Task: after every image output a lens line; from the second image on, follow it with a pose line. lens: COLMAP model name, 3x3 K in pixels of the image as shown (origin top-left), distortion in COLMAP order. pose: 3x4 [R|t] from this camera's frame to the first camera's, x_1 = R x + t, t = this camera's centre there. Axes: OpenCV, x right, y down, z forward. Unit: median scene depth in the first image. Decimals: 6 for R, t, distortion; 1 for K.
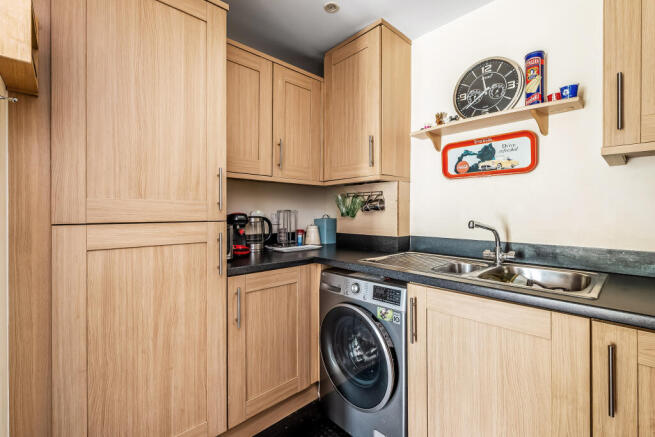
lens RADIAL K [[290.8, 0, 327.2], [0, 290.8, 212.2], [0, 0, 1]] dist [0.000513, 0.000056]
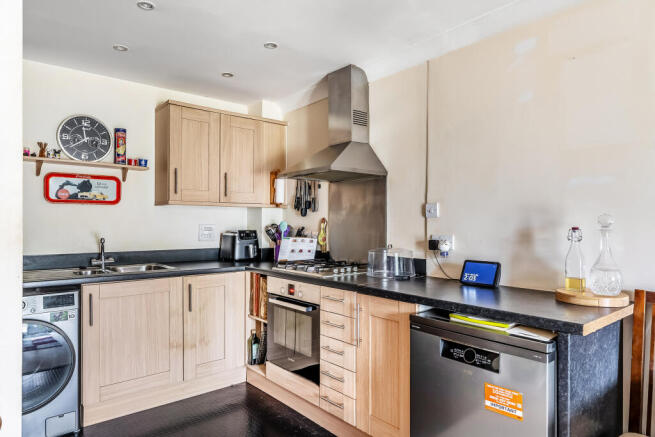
lens RADIAL K [[415.1, 0, 327.4], [0, 415.1, 220.3], [0, 0, 1]] dist [0.000466, 0.000191]
pose [[0.056892, 0.003077, 0.998376, -1.263504], [0.001254, 0.999994, -0.003153, -0.042884], [-0.998380, 0.001432, 0.056888, -0.195858]]
